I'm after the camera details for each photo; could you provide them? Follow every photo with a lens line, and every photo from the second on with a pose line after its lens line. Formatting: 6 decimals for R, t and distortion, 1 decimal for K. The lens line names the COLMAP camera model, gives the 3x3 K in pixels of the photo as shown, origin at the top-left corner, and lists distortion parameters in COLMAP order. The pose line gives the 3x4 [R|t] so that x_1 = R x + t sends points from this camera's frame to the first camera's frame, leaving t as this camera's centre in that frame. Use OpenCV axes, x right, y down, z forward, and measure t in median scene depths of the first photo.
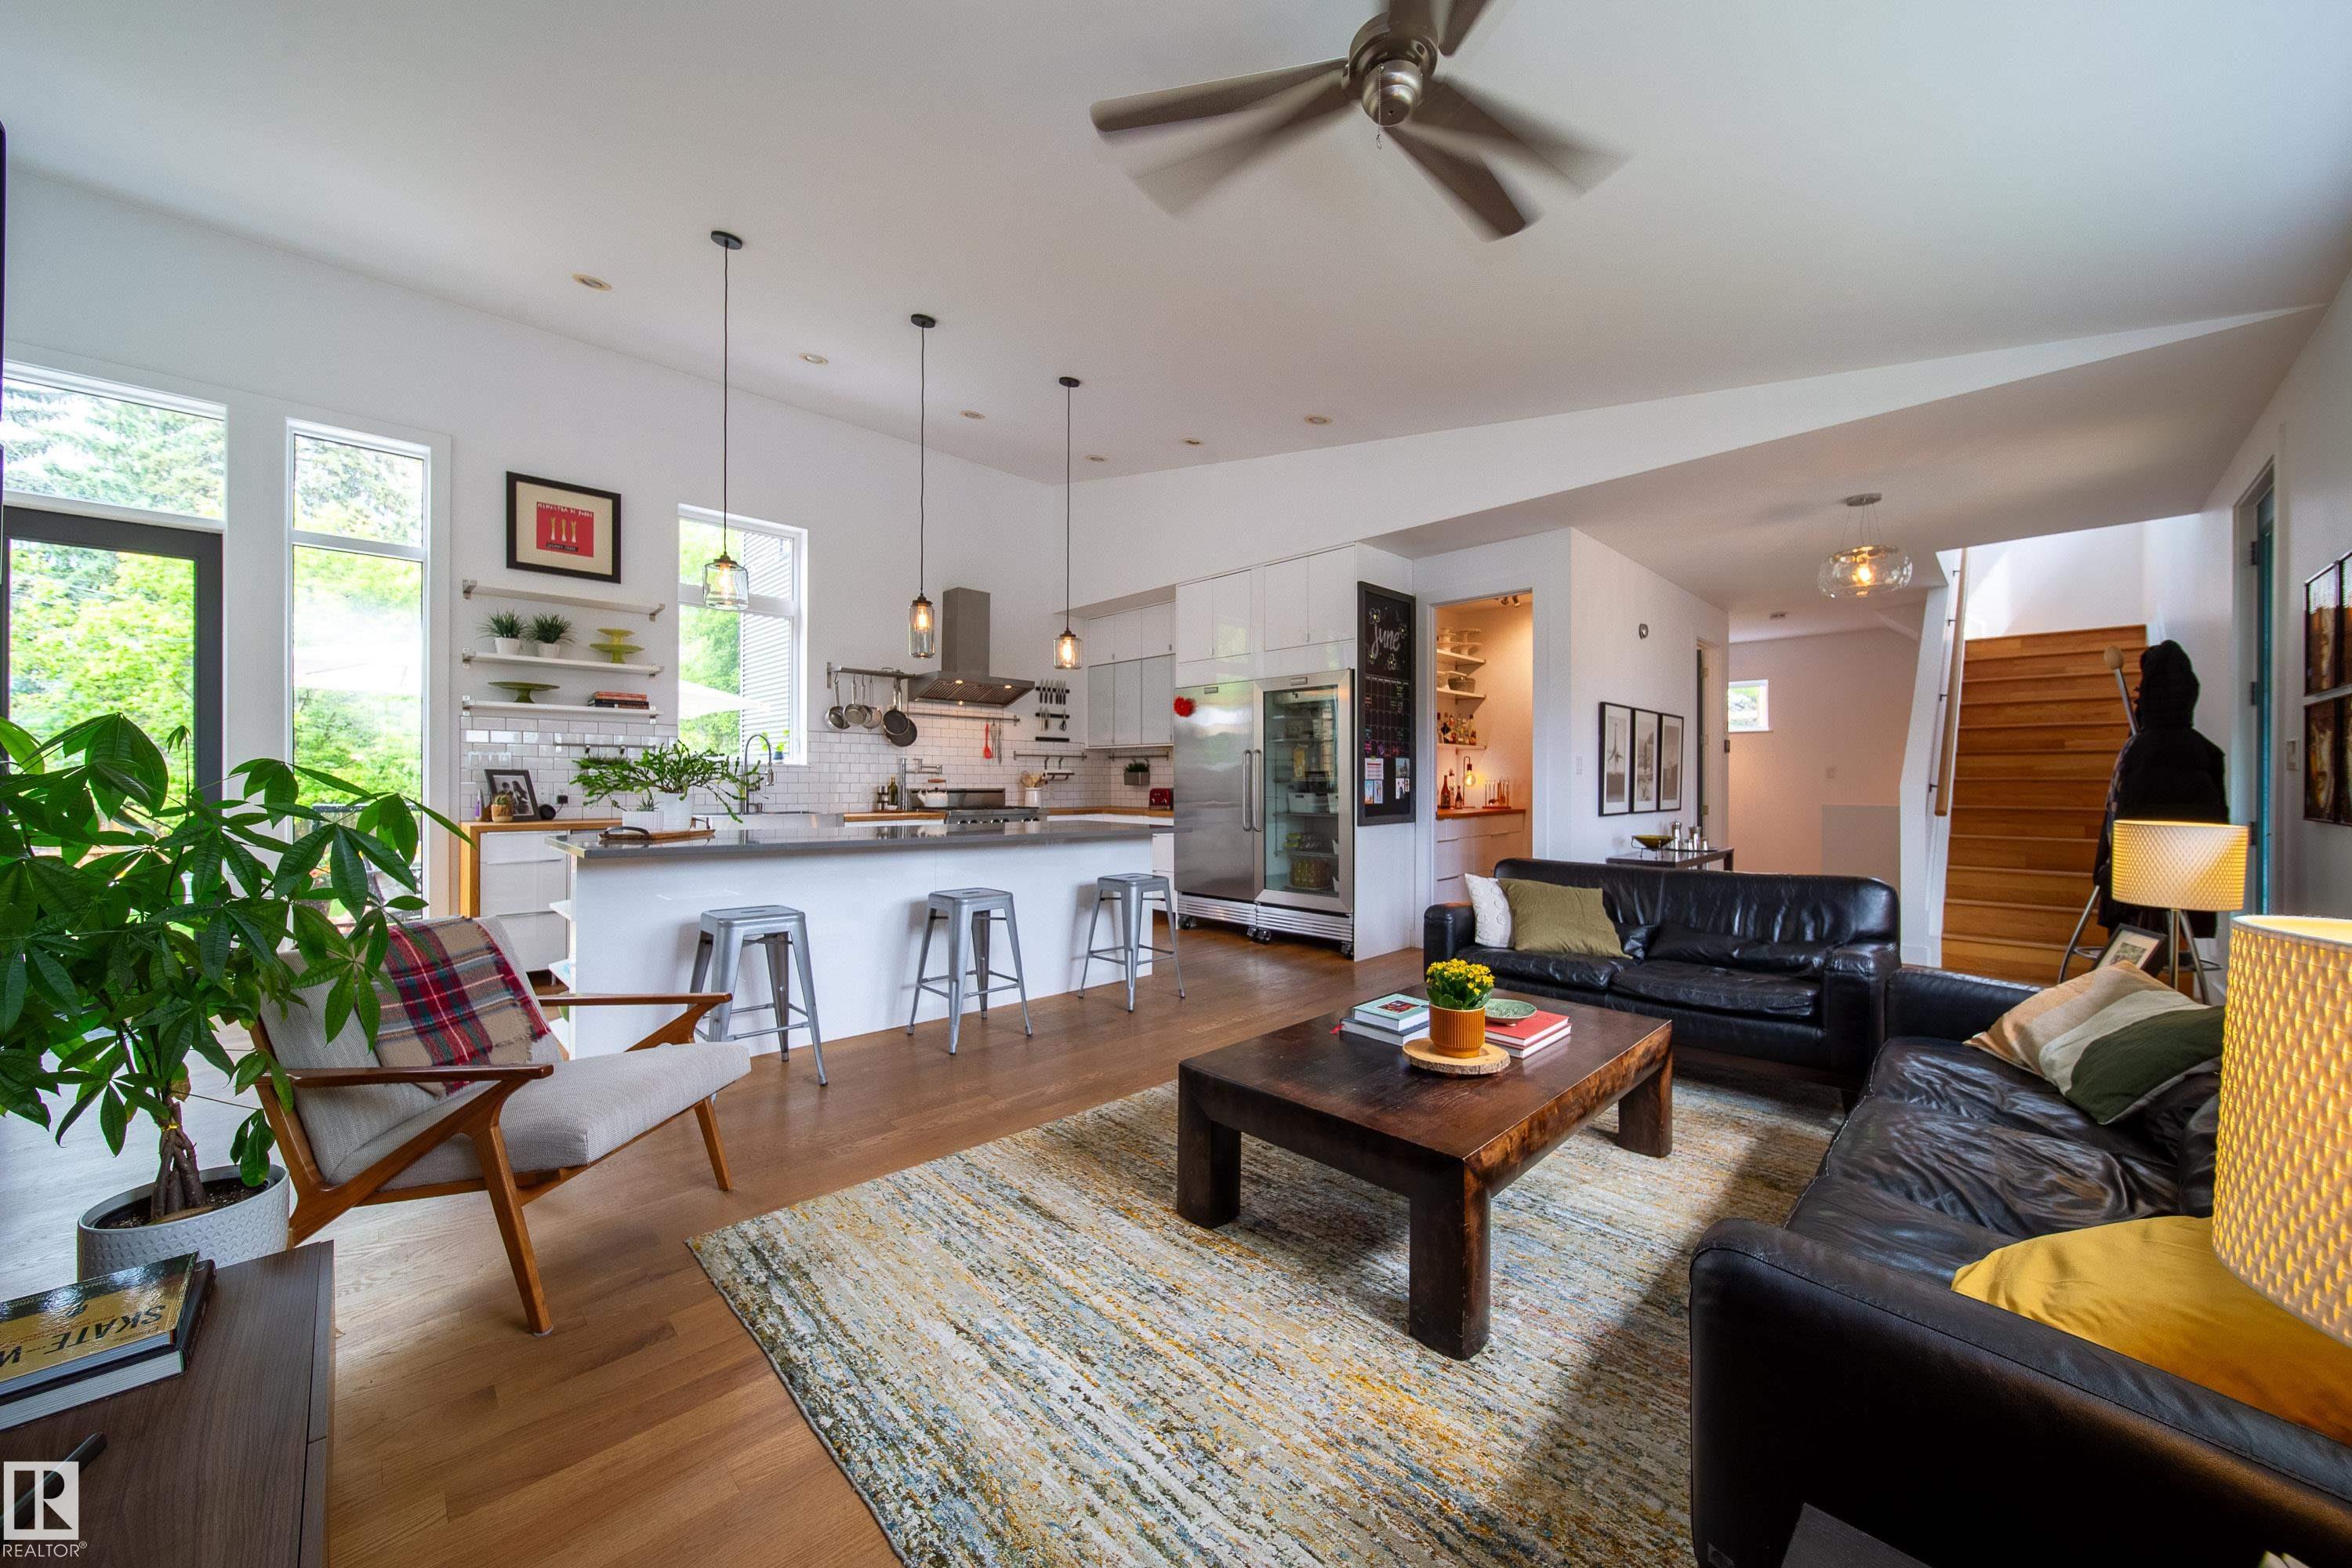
lens RADIAL K [[837.1, 0, 1177.9], [0, 837.1, 780.3], [0, 0, 1]] dist [0.008031, -0.004620]
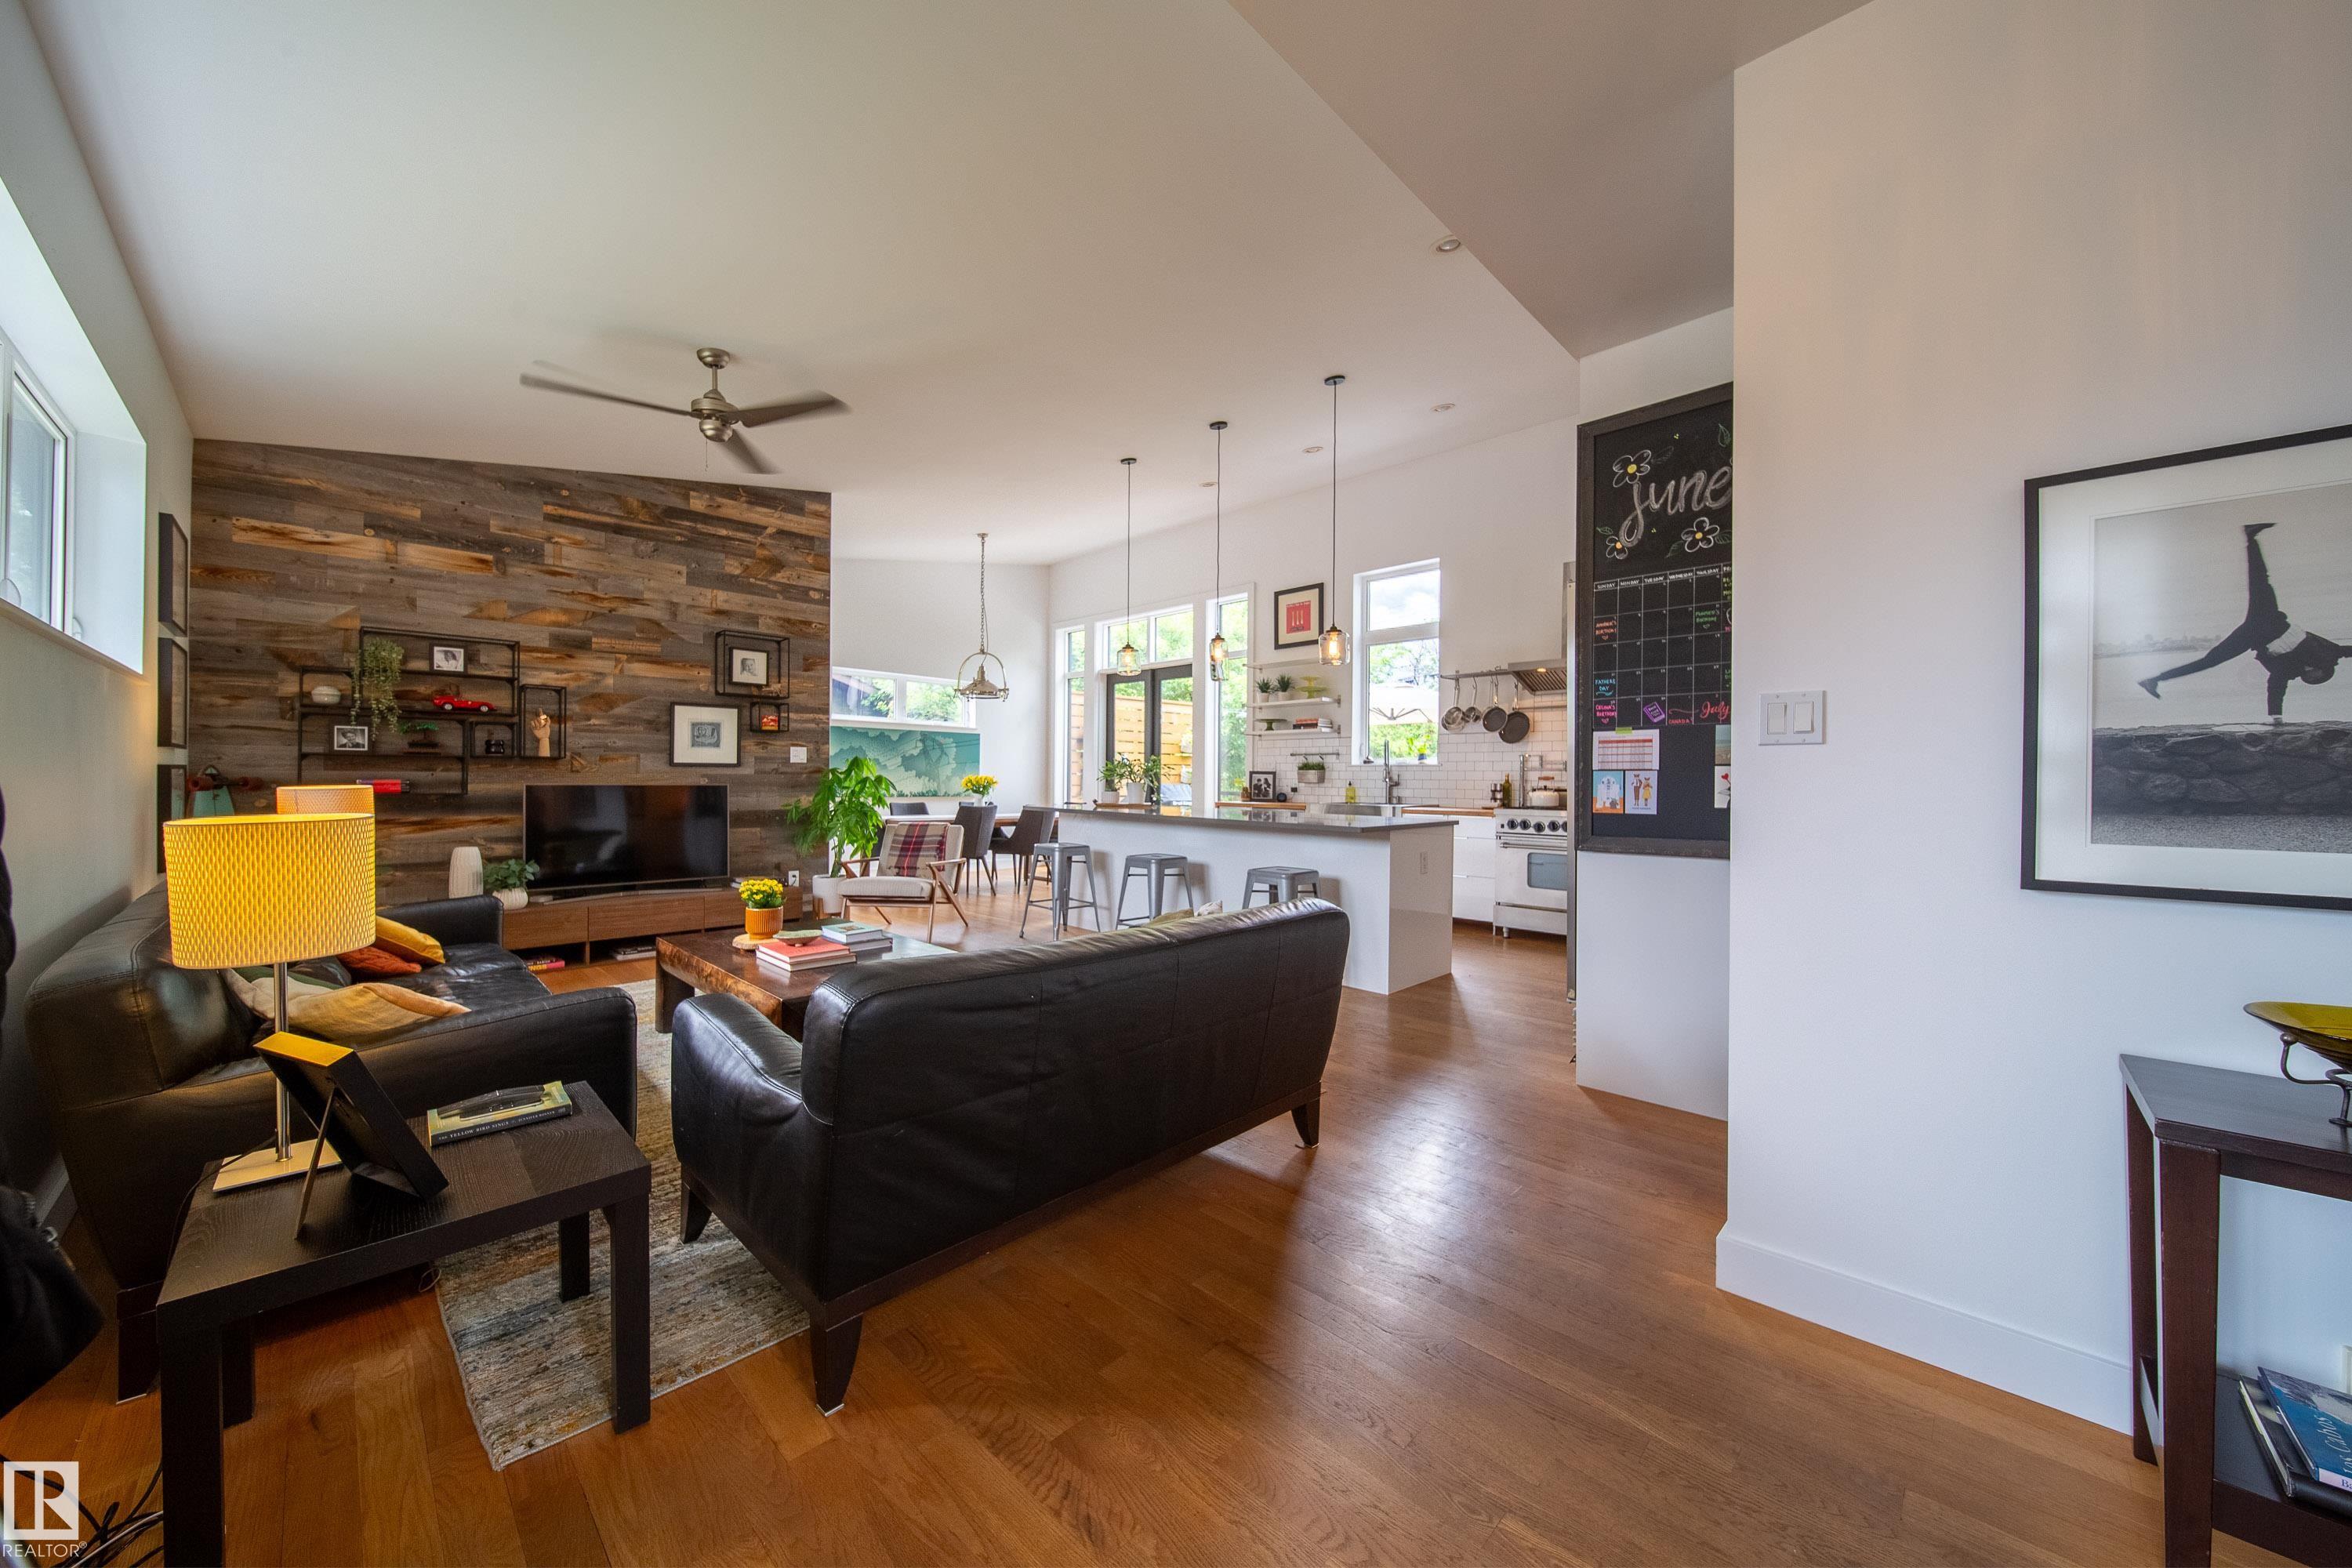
lens RADIAL K [[837.1, 0, 1177.9], [0, 837.1, 780.3], [0, 0, 1]] dist [0.008031, -0.004620]
pose [[0.024771, -0.002098, -0.999691, 0.806167], [-0.005910, 0.999980, -0.002245, 0.009537], [0.999676, 0.005964, 0.024758, 0.728208]]
